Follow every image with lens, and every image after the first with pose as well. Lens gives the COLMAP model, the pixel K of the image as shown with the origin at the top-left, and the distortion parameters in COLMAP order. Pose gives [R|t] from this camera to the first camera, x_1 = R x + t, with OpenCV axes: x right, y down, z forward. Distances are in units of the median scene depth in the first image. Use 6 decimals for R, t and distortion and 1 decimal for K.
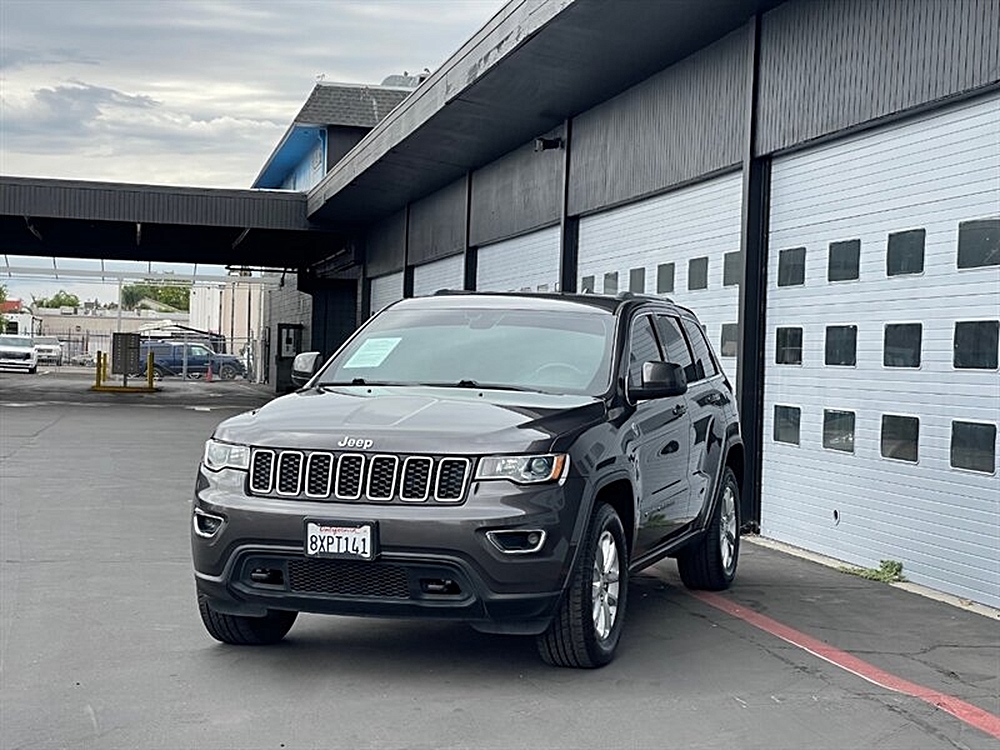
lens RADIAL K [[1764.8, 0, 504.2], [0, 1764.8, 365.5], [0, 0, 1]] dist [0.184285, 0.000000]
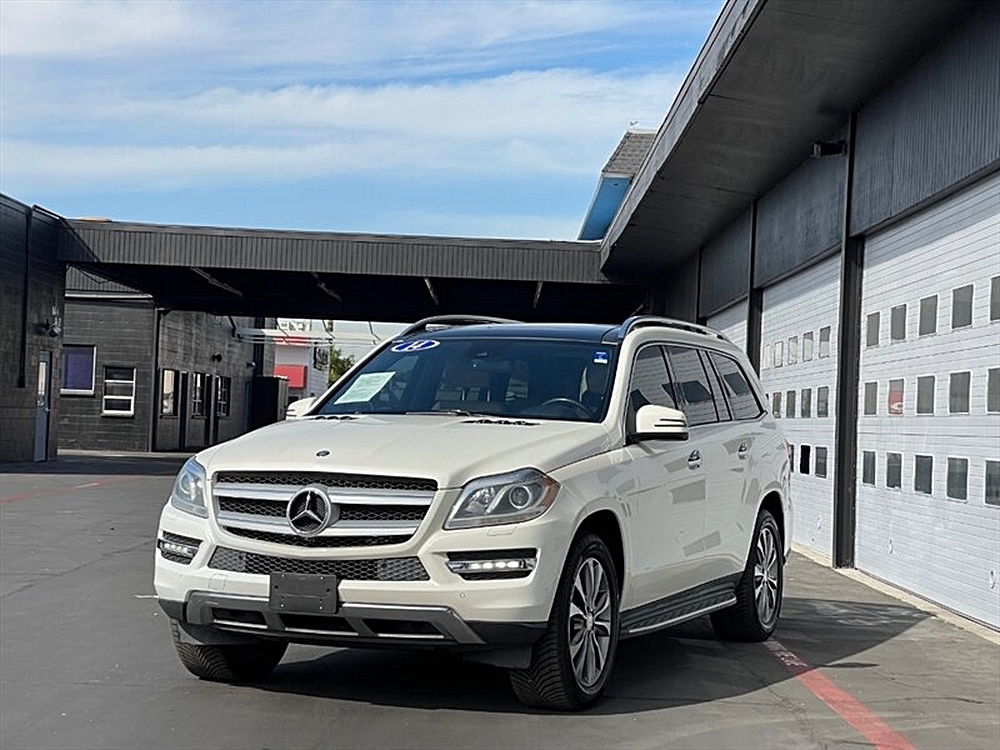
lens RADIAL K [[1764.8, 0, 498.2], [0, 1764.8, 376.3], [0, 0, 1]] dist [0.184285, 0.000000]
pose [[0.978813, 0.002313, -0.204741, 0.034300], [-0.009691, 0.999339, -0.035039, 0.005879], [0.204525, 0.036280, 0.978189, 0.144293]]
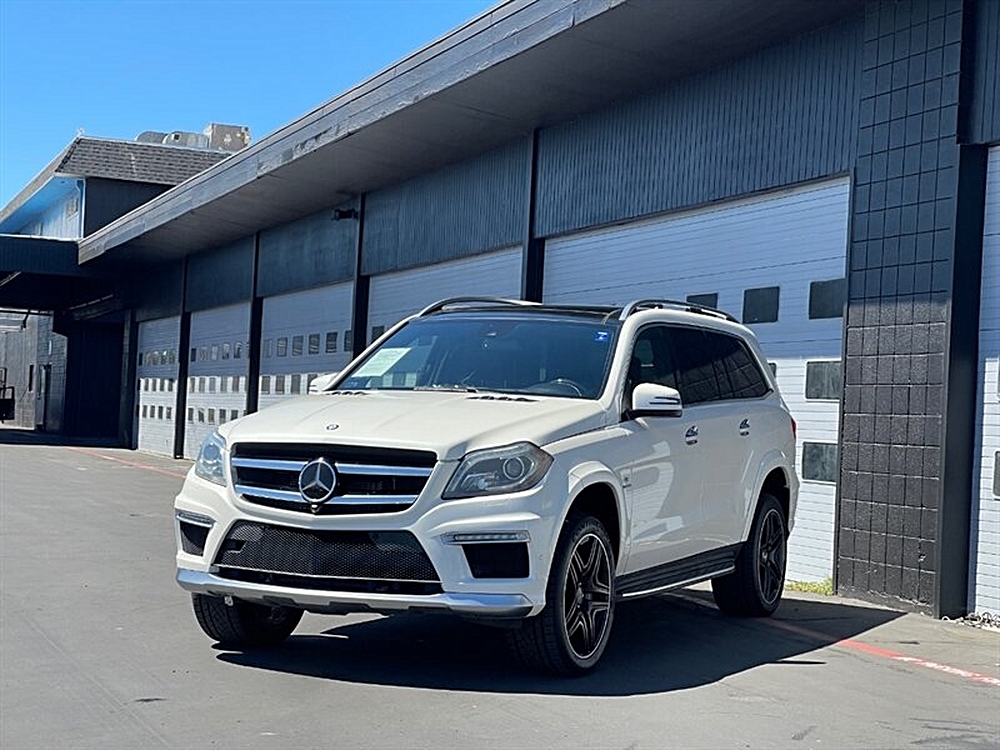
lens RADIAL K [[1764.8, 0, 493.9], [0, 1764.8, 366.7], [0, 0, 1]] dist [0.184285, 0.000000]
pose [[0.987065, 0.018443, 0.159256, -0.049039], [-0.014076, 0.999494, -0.028510, 0.007859], [-0.159701, 0.025900, 0.986826, -0.148921]]
